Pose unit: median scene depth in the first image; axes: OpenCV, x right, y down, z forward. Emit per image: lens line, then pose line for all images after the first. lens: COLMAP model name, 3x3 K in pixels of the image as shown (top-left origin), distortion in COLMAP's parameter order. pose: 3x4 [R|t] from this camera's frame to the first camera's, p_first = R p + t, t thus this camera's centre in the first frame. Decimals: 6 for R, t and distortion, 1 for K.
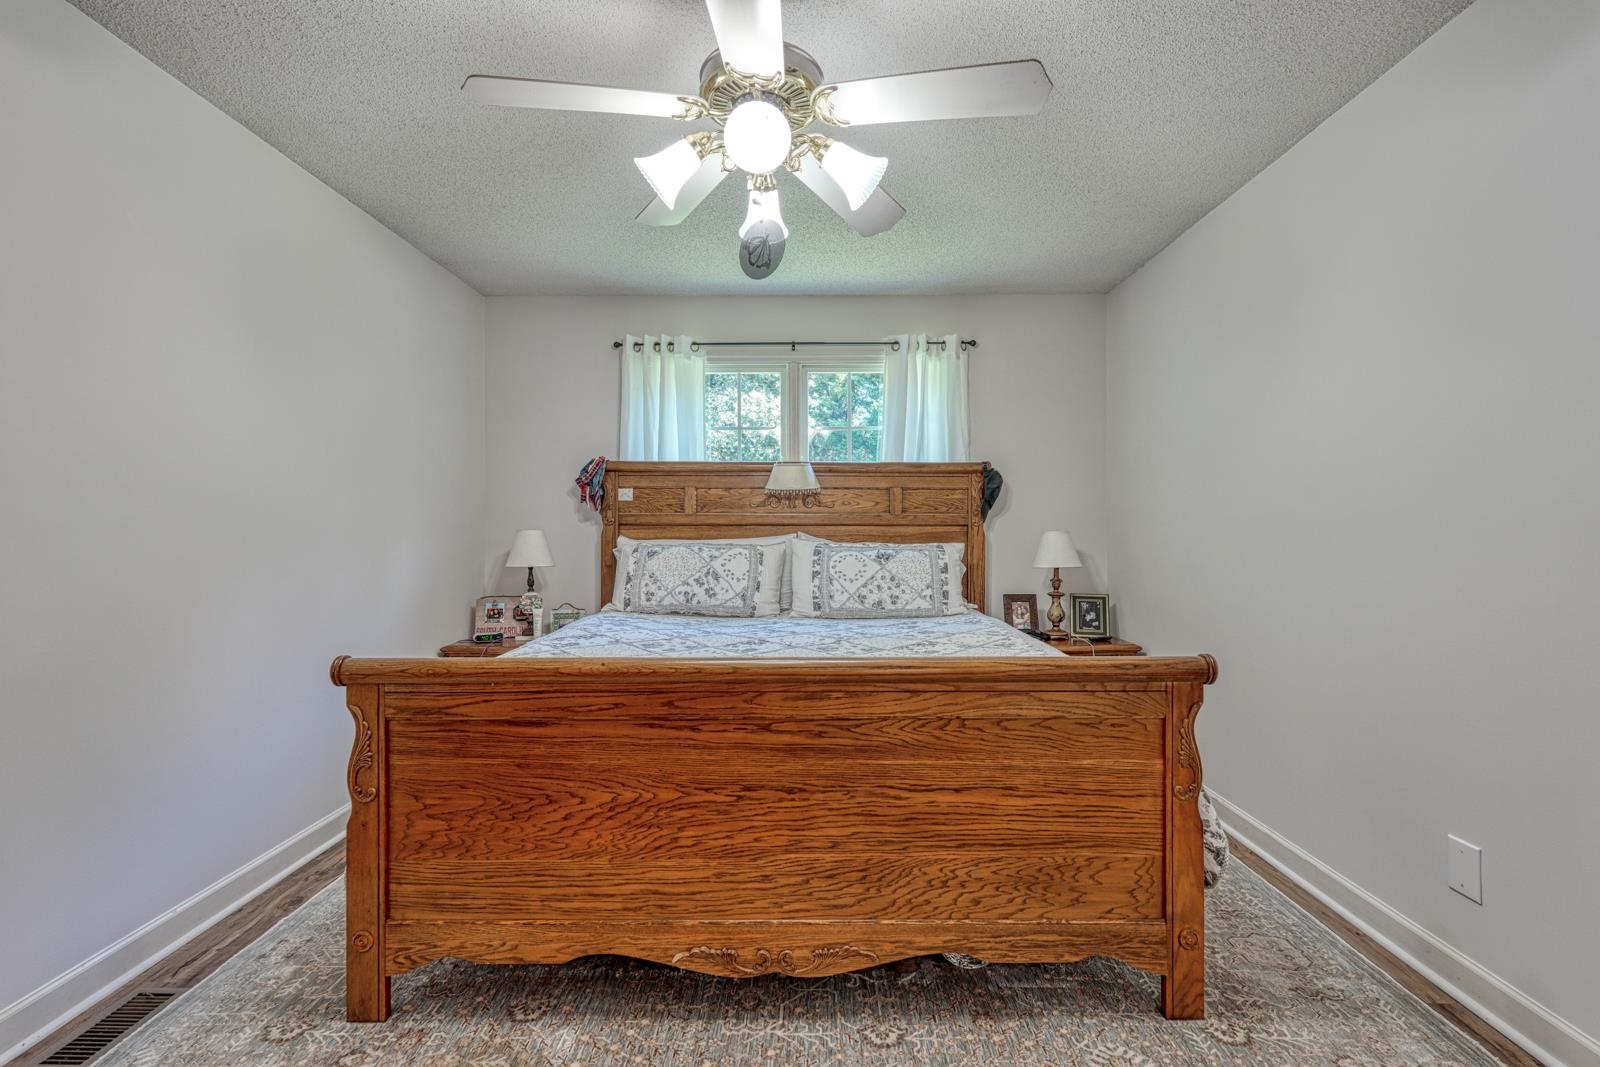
lens RADIAL K [[745.4, 0, 804.1], [0, 745.4, 529.8], [0, 0, 1]] dist [0.003154, -0.000036]
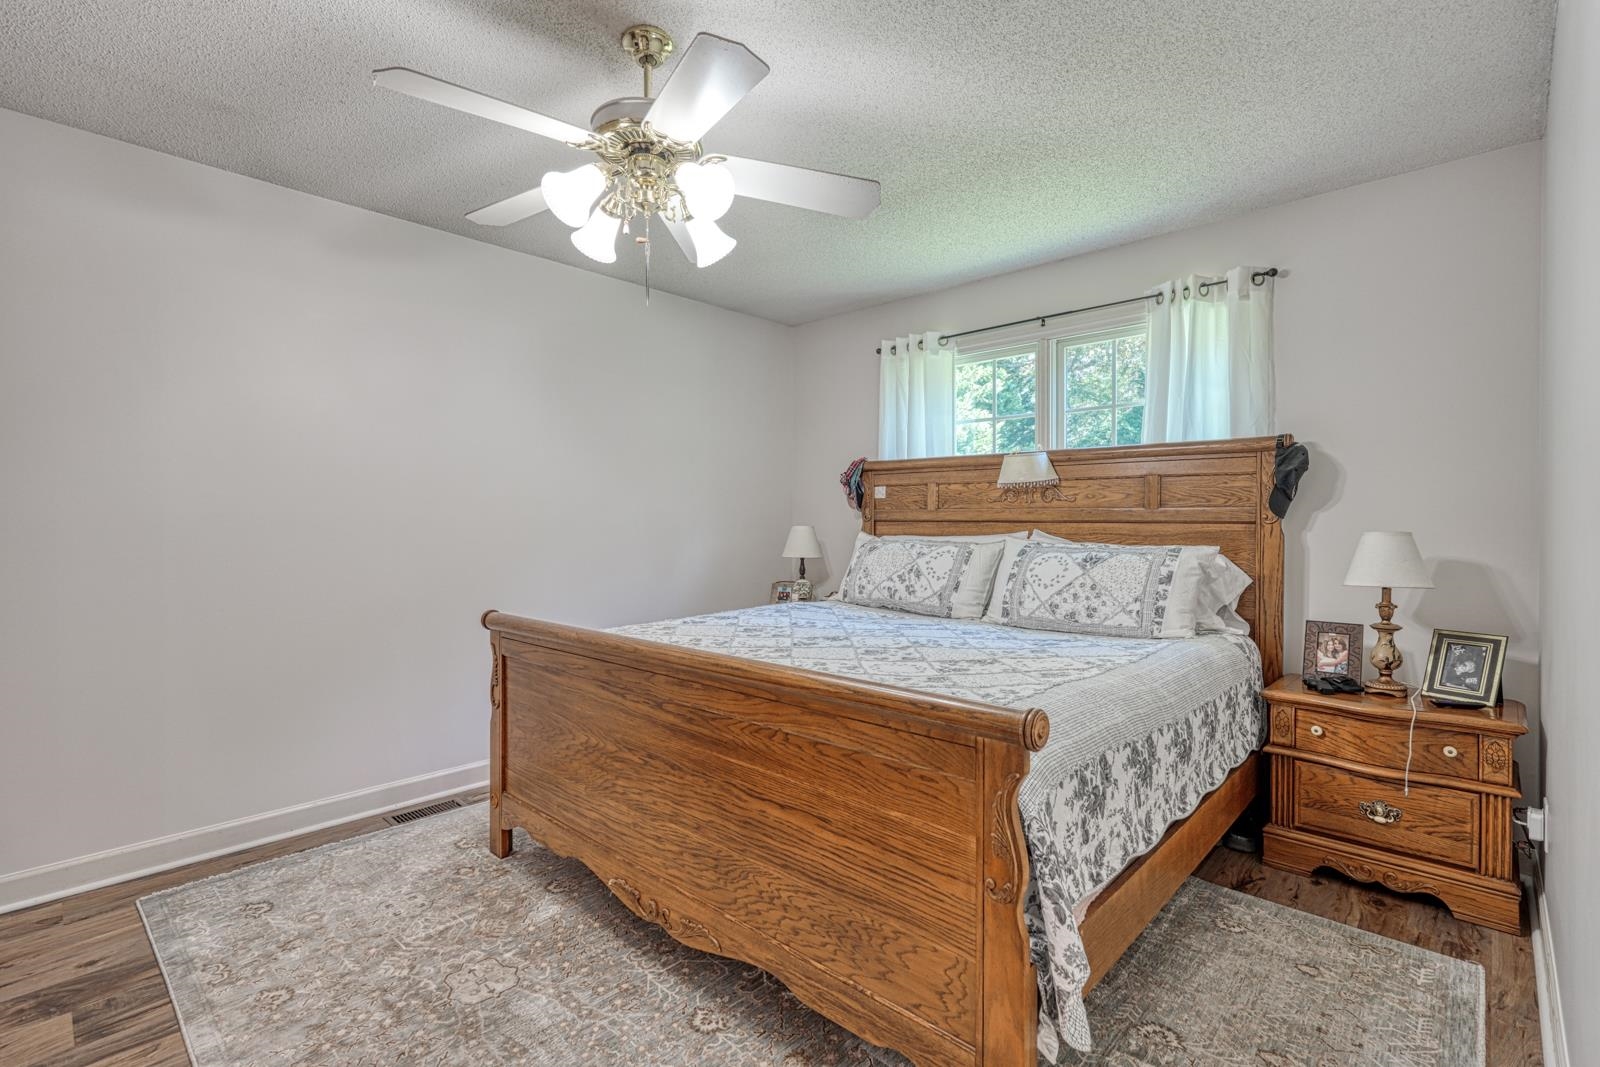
lens RADIAL K [[745.4, 0, 796.8], [0, 745.4, 528.8], [0, 0, 1]] dist [0.003154, -0.000036]
pose [[0.725368, 0.008695, -0.688306, 0.441479], [-0.003073, 0.999951, 0.009393, -0.005927], [0.688354, -0.004698, 0.725360, 0.167607]]
